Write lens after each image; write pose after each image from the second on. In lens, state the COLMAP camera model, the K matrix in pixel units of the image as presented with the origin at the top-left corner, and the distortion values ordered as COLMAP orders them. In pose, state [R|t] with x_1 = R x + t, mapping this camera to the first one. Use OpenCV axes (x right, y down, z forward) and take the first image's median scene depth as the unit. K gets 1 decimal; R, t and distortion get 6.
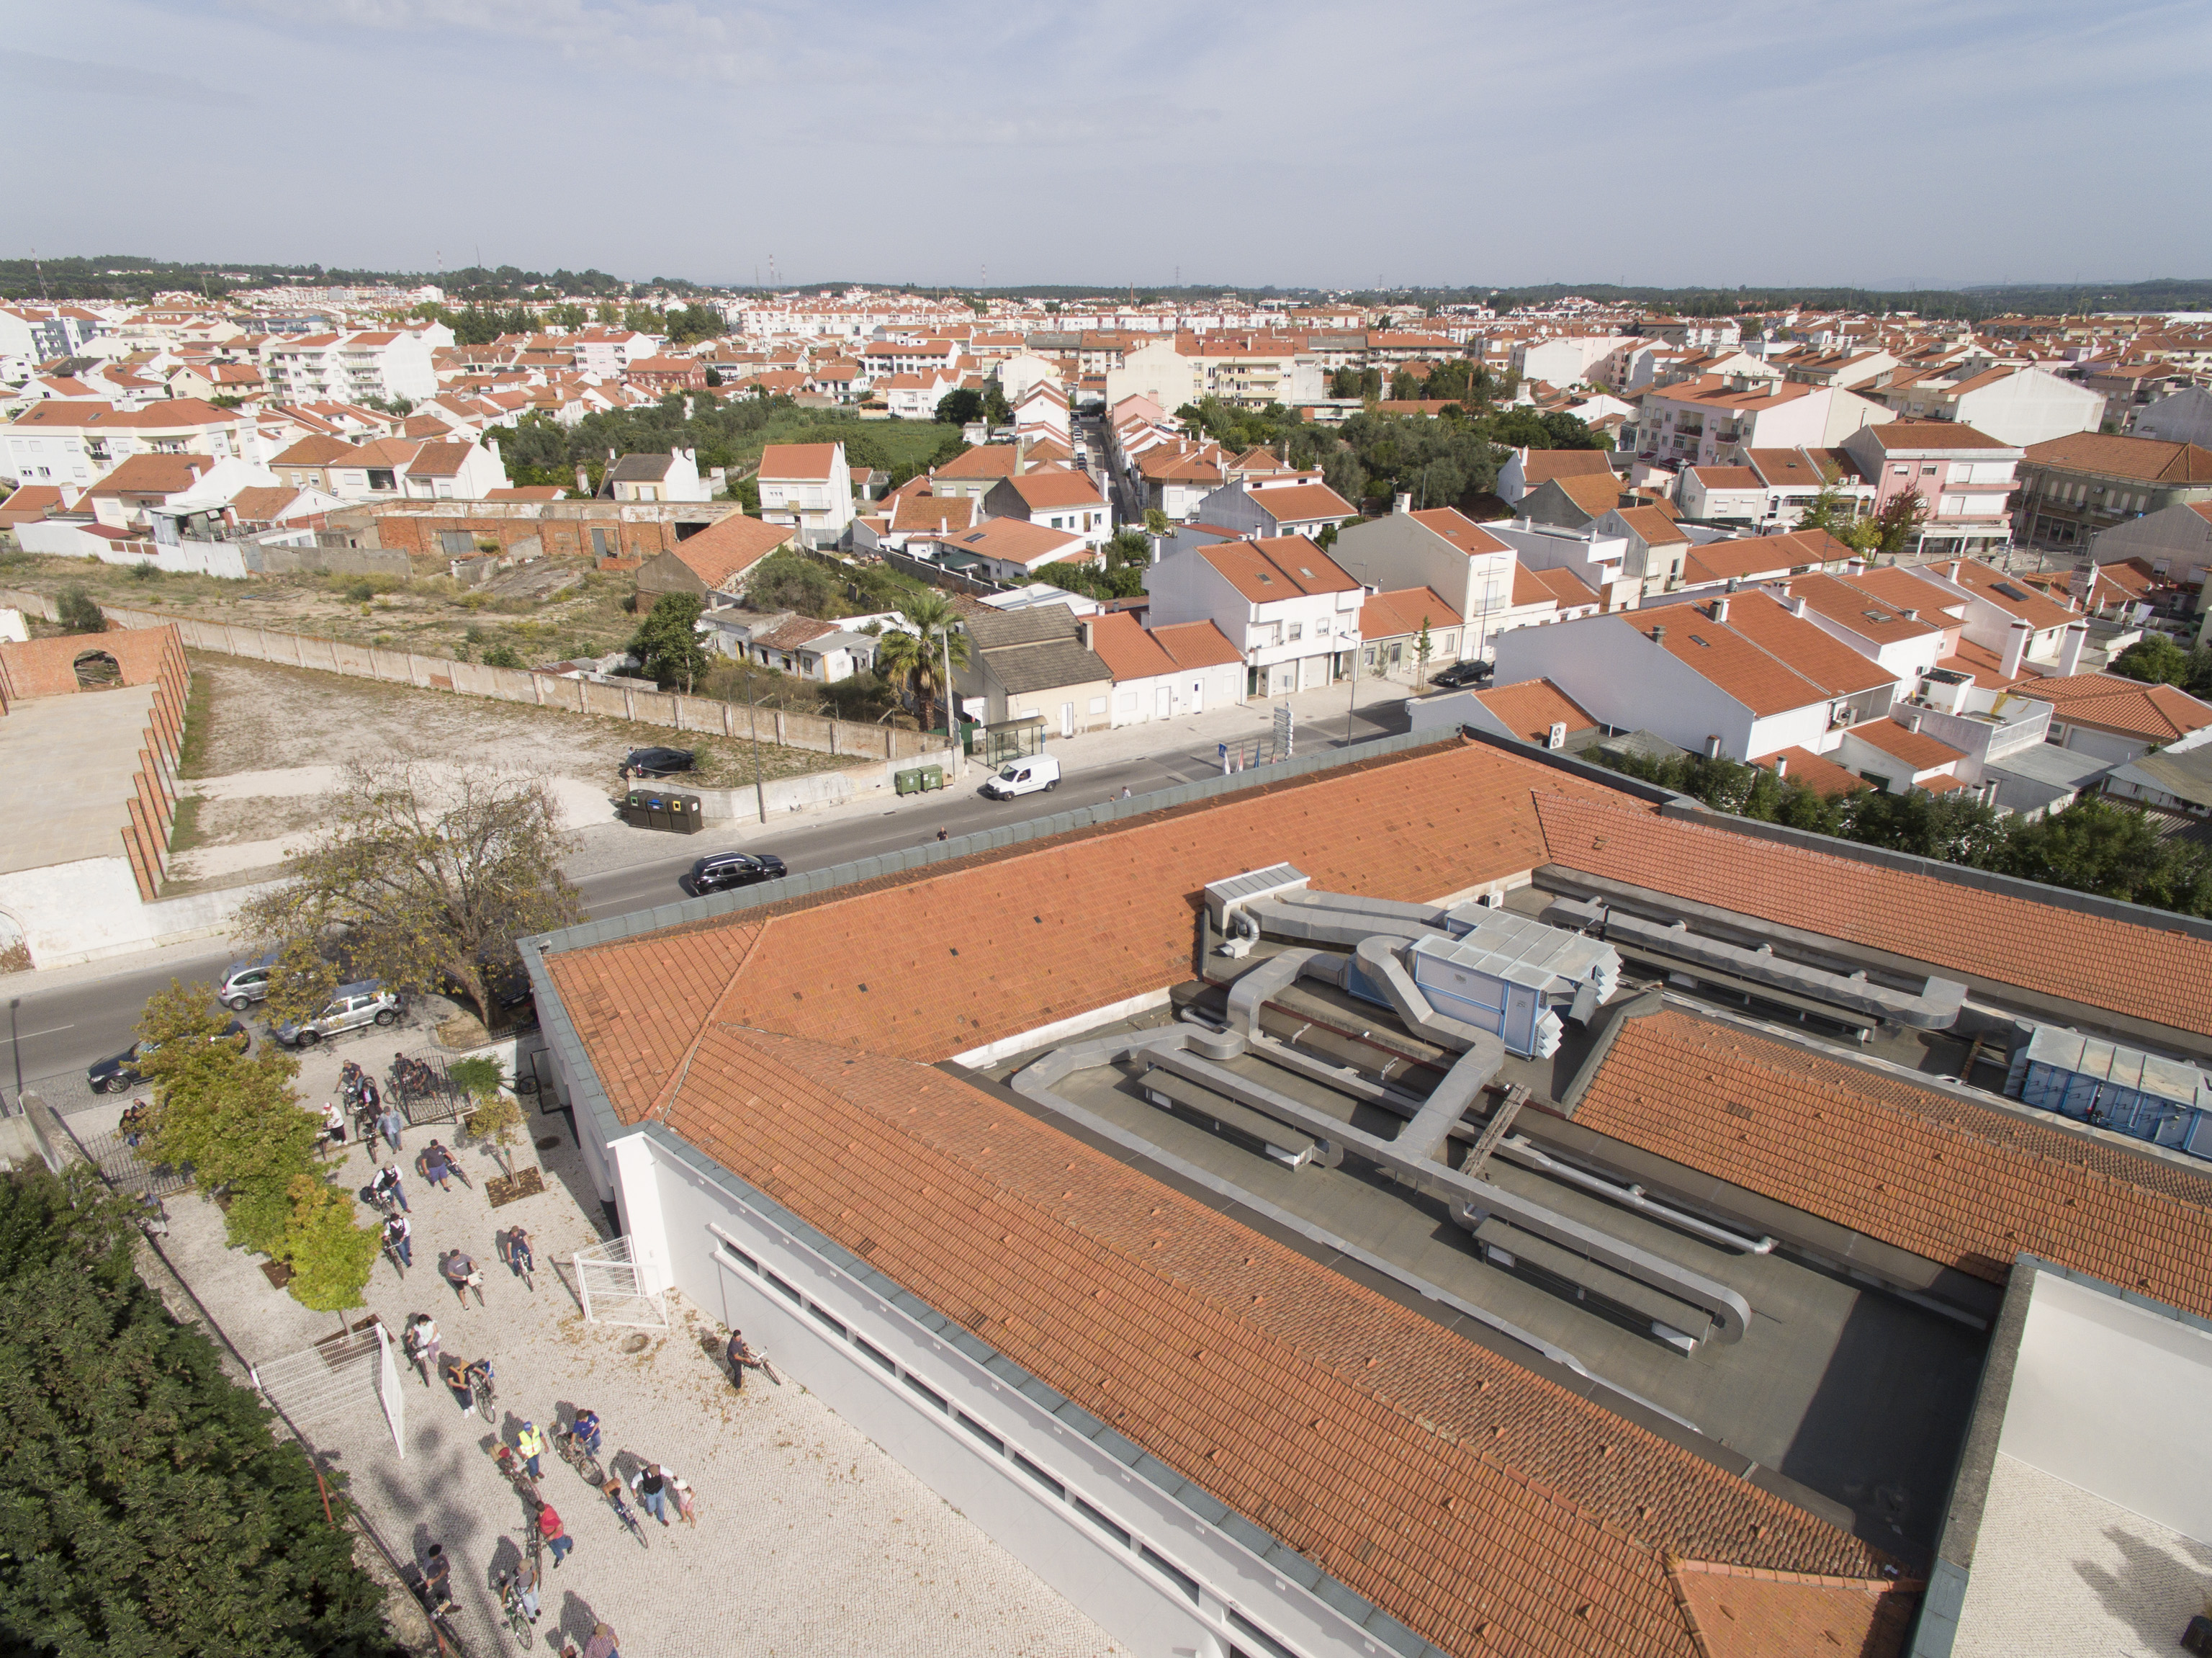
lens RADIAL K [[1287.7, 0, 1110.2], [0, 1287.7, 837.6], [0, 0, 1]] dist [-0.000711, 0.006392]
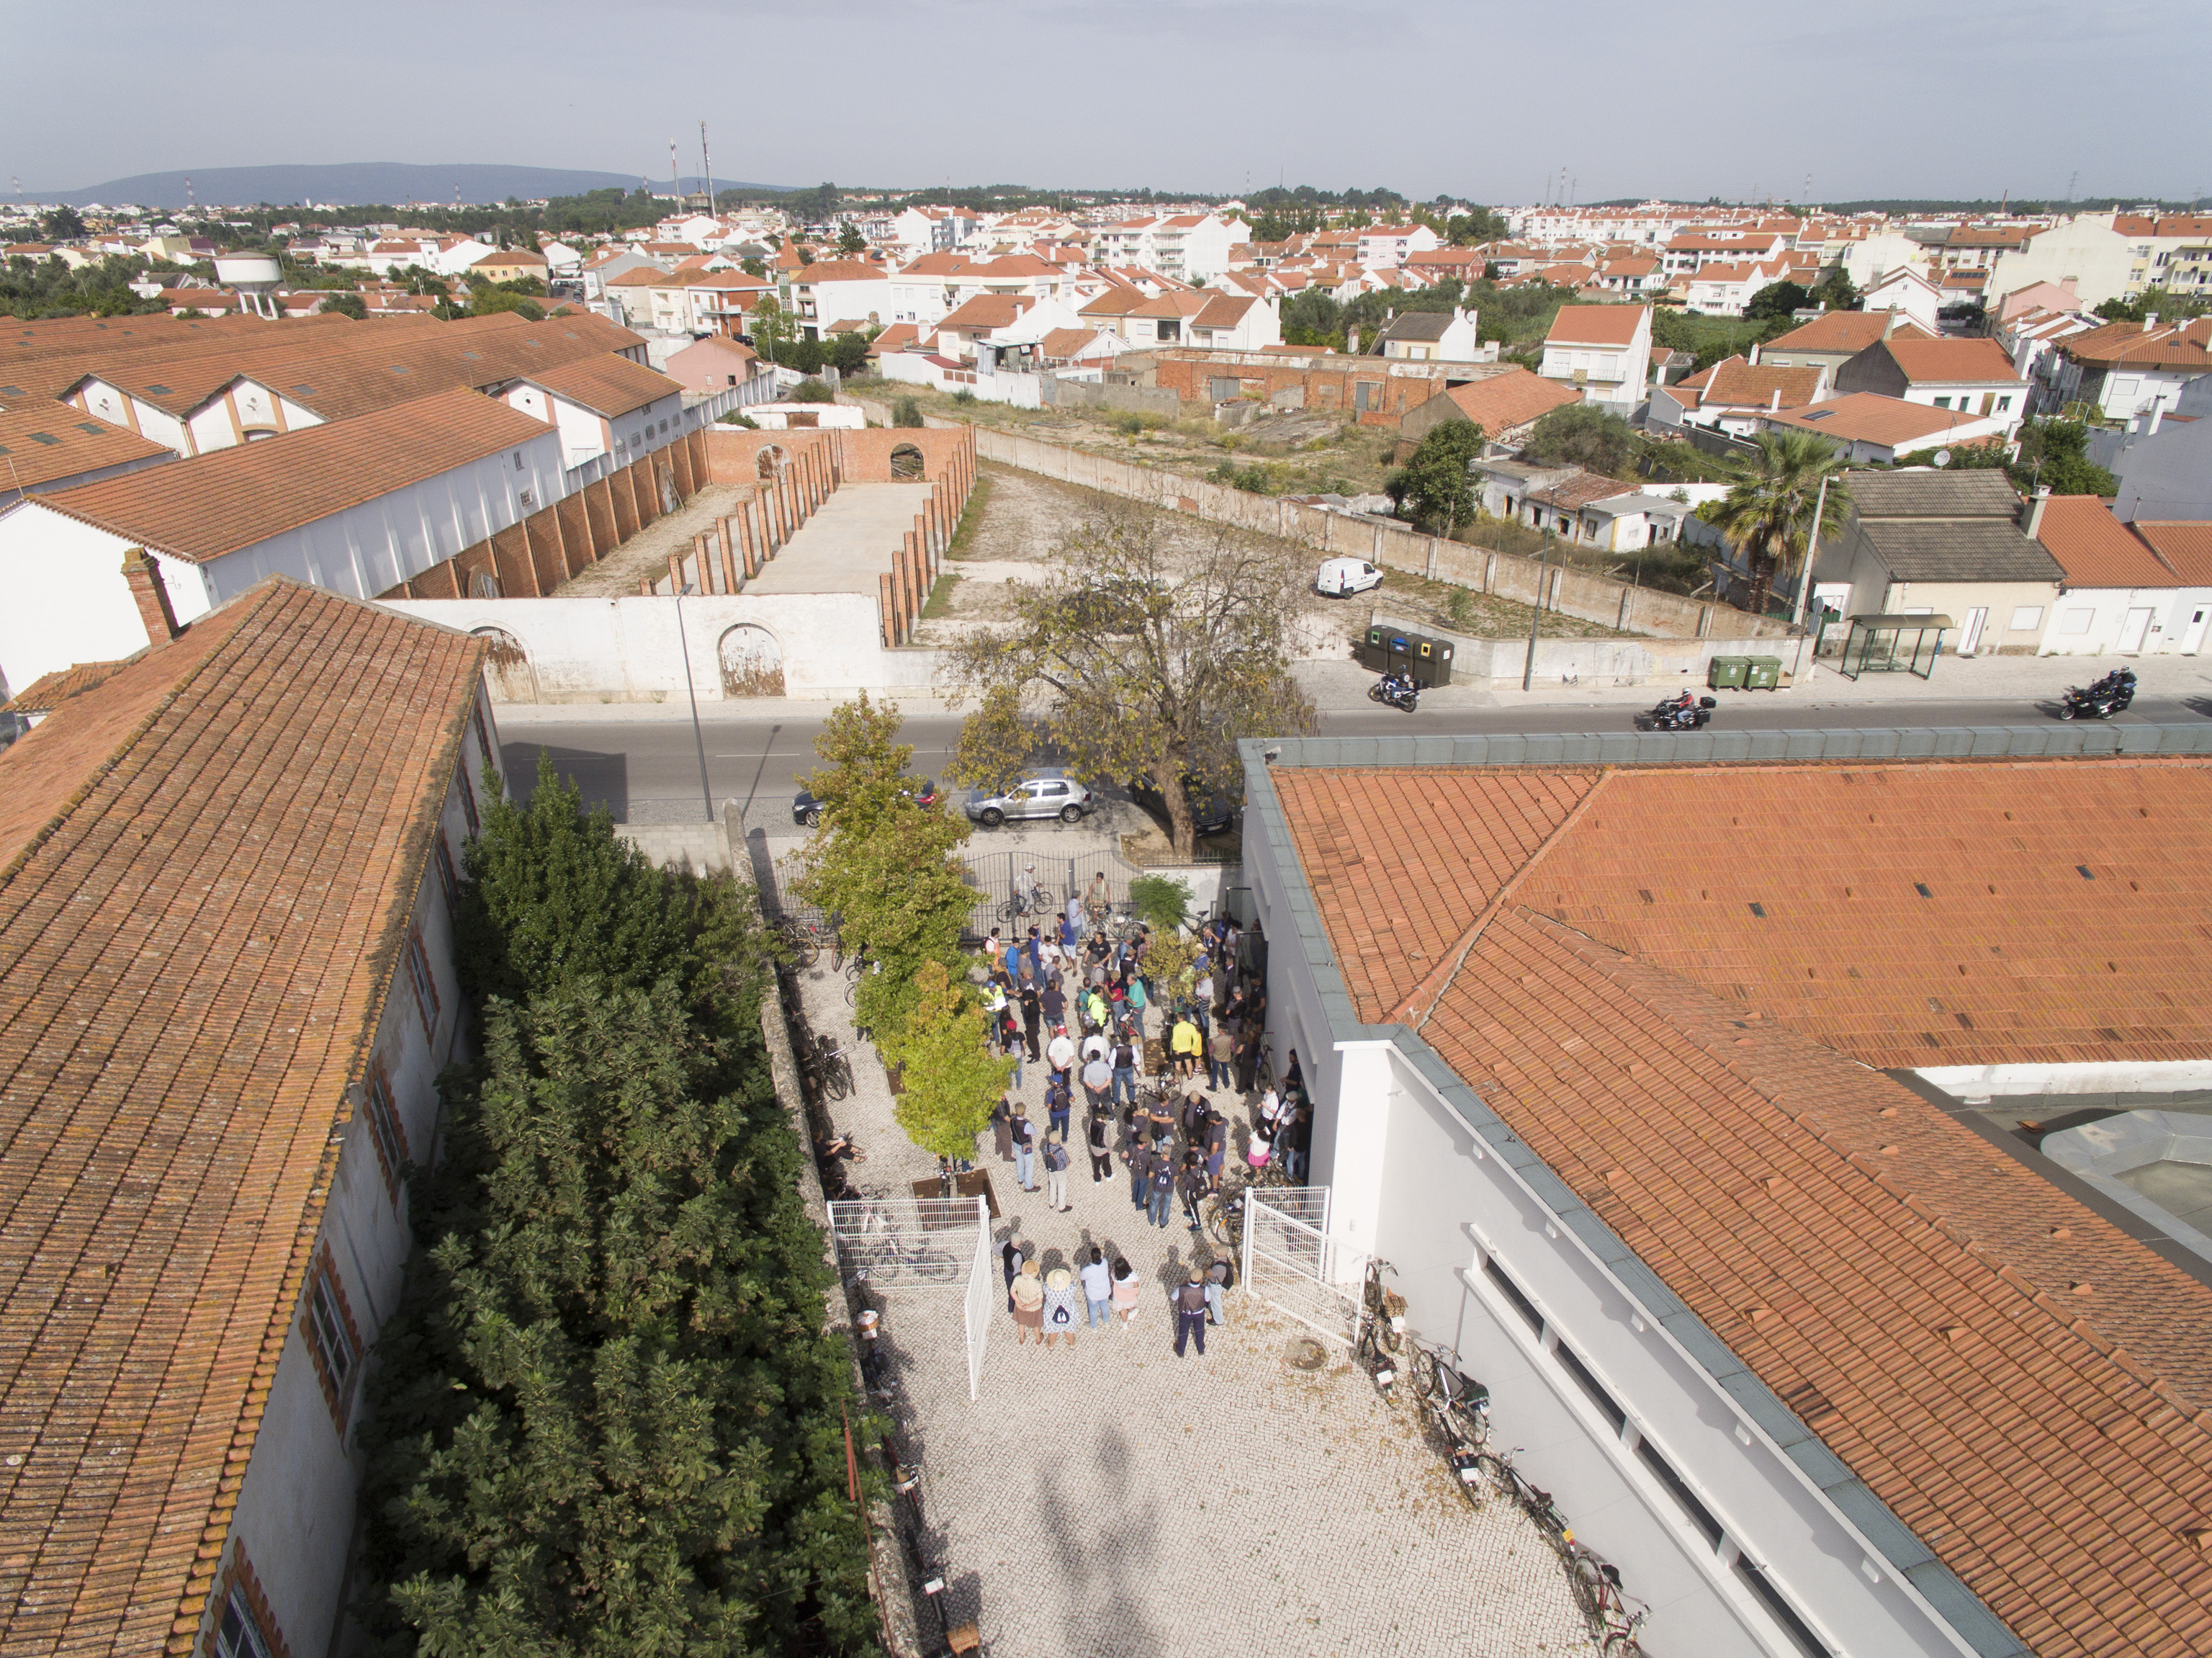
lens RADIAL K [[1287.7, 0, 1110.0], [0, 1287.7, 831.8], [0, 0, 1]] dist [-0.000711, 0.006392]
pose [[0.858757, 0.215311, -0.464949, -0.091492], [-0.193650, 0.976505, 0.094534, 0.042206], [0.474379, 0.008856, 0.880276, 0.167989]]
